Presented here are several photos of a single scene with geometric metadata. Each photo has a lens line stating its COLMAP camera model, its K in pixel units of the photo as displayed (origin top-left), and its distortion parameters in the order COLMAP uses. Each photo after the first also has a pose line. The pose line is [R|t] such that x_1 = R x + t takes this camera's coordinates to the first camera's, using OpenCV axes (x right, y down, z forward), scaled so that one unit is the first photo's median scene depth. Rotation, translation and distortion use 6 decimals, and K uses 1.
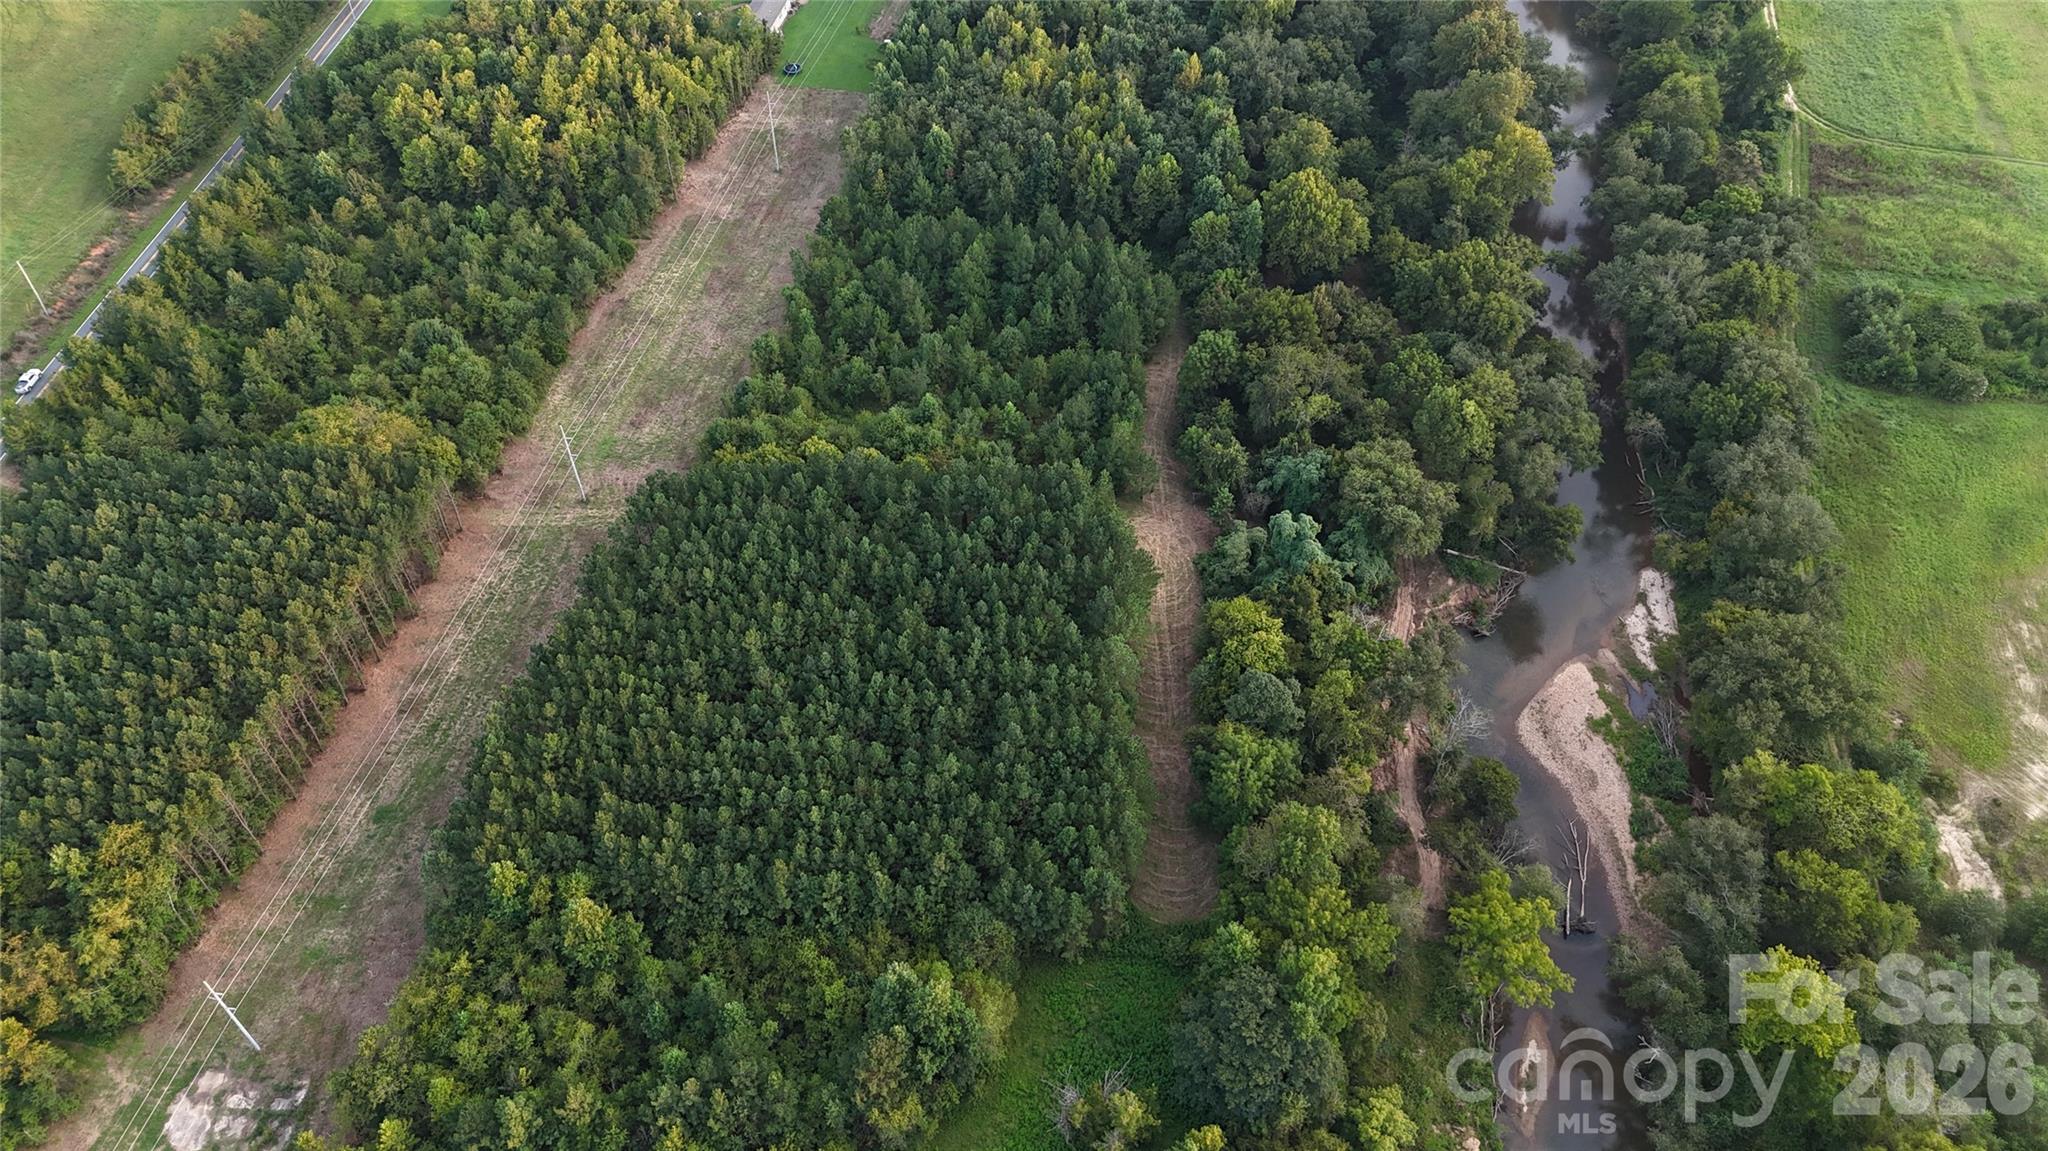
lens RADIAL K [[1516.7, 0, 1024.0], [0, 1516.7, 575.5], [0, 0, 1]] dist [0.076799, -0.077567]
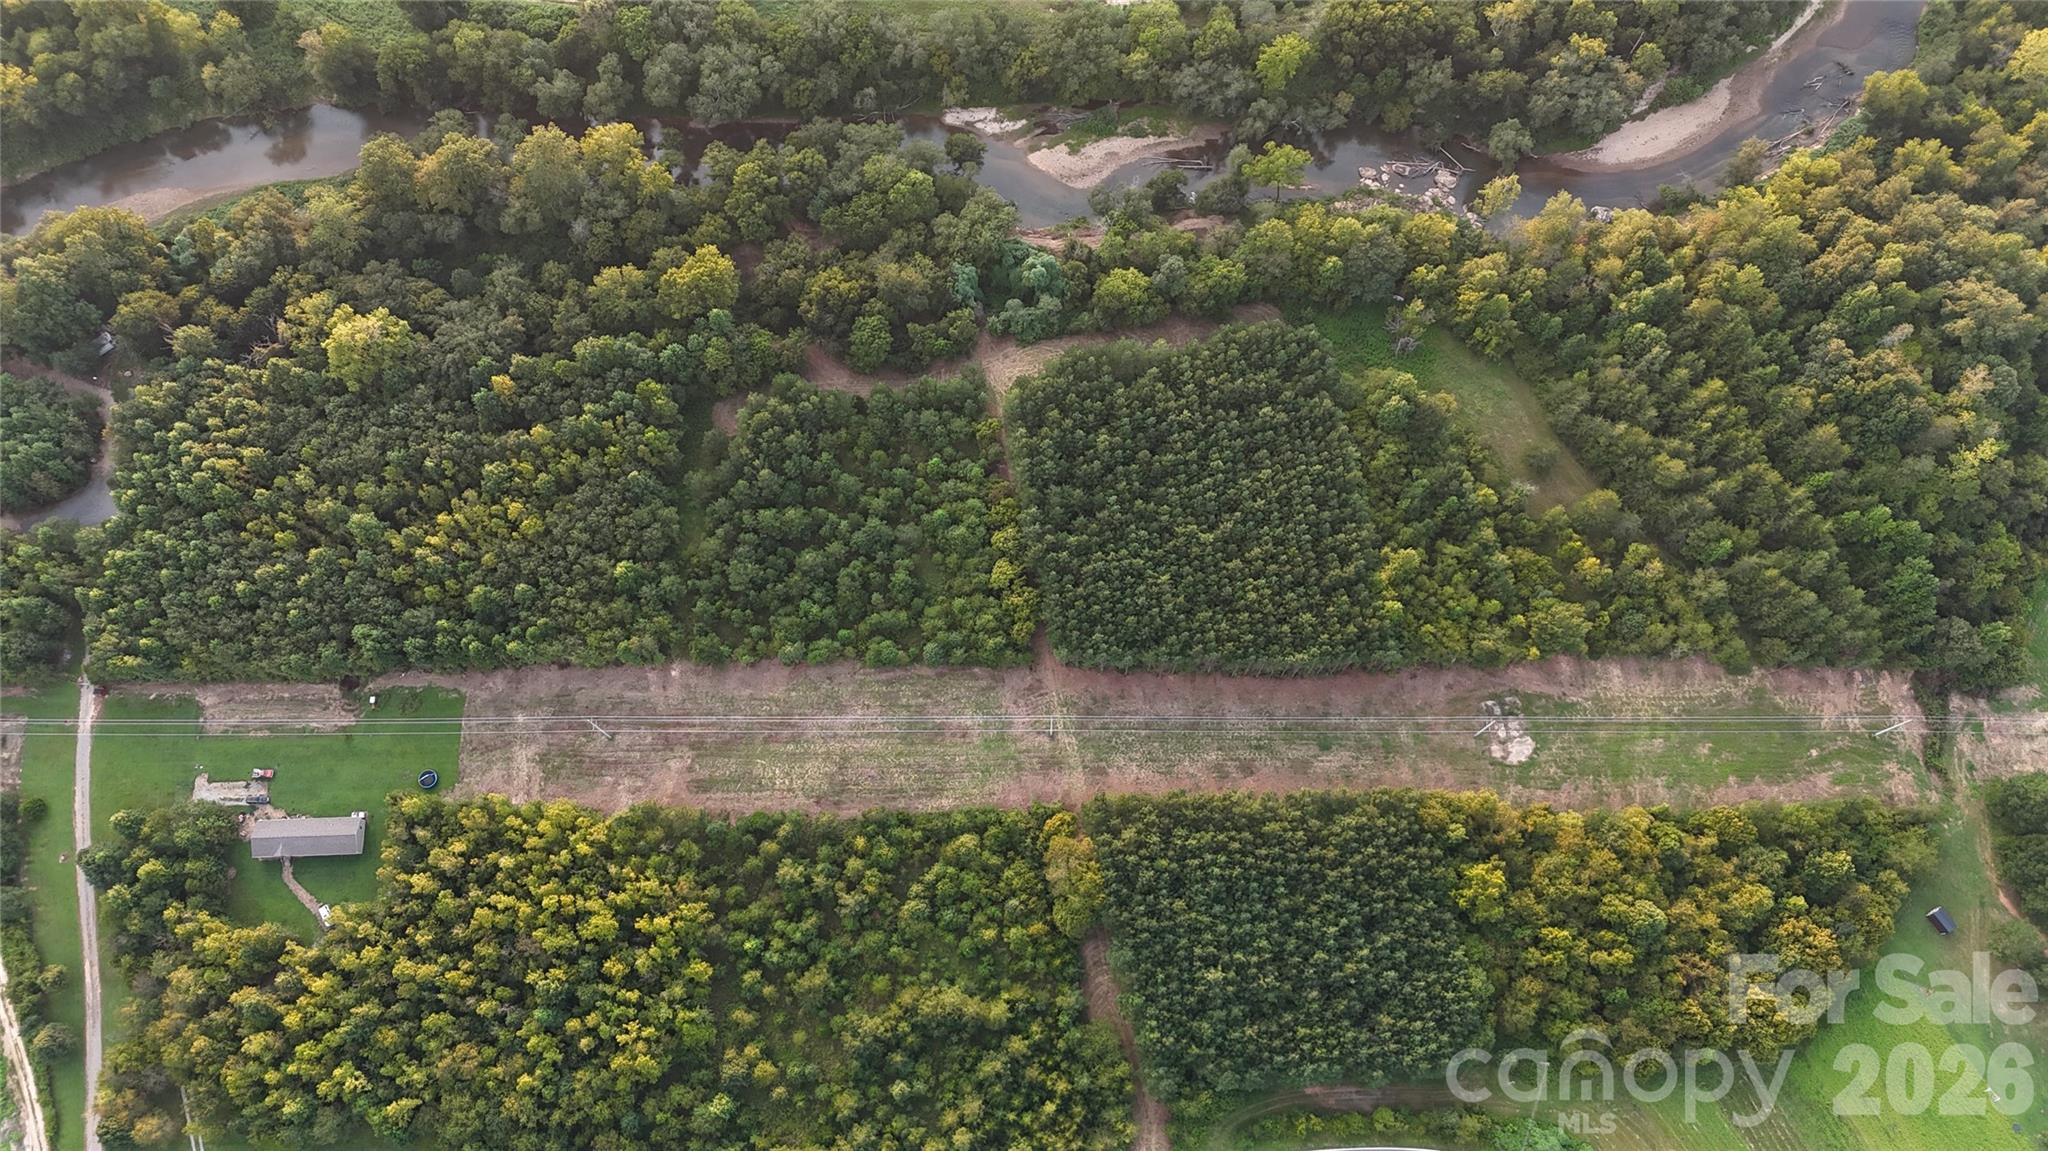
lens RADIAL K [[1516.7, 0, 1024.0], [0, 1516.7, 575.5], [0, 0, 1]] dist [0.076799, -0.077567]
pose [[-0.200060, -0.929658, 0.309375, -0.624578], [0.721255, 0.073978, 0.688708, -1.126561], [-0.663149, 0.360921, 0.655720, 0.044820]]
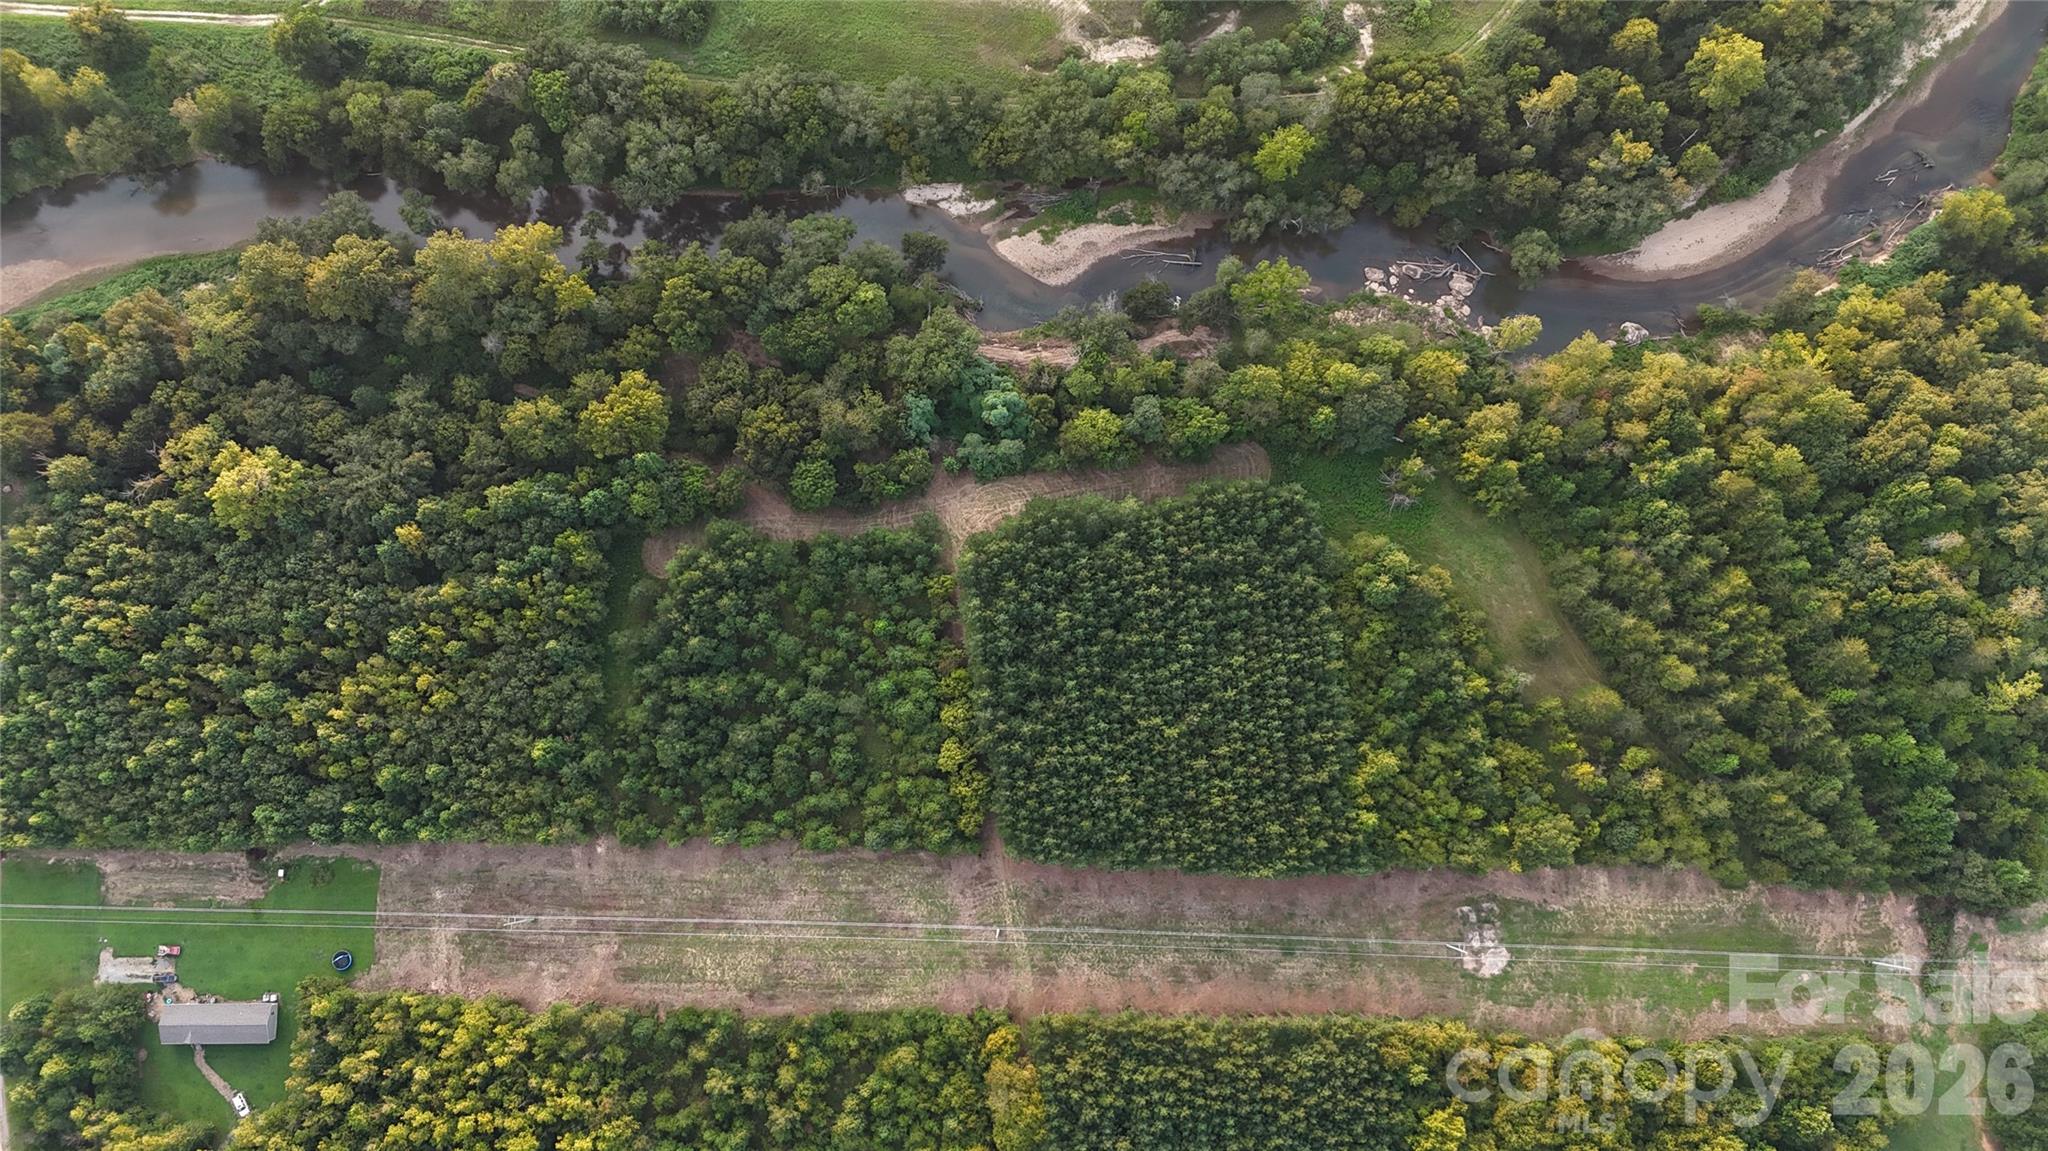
lens RADIAL K [[1516.7, 0, 1024.0], [0, 1516.7, 575.5], [0, 0, 1]] dist [0.076799, -0.077567]
pose [[-0.175596, -0.971831, 0.157196, -0.214620], [0.726735, -0.020248, 0.686619, -1.013280], [-0.664095, 0.234808, 0.709819, -0.035207]]
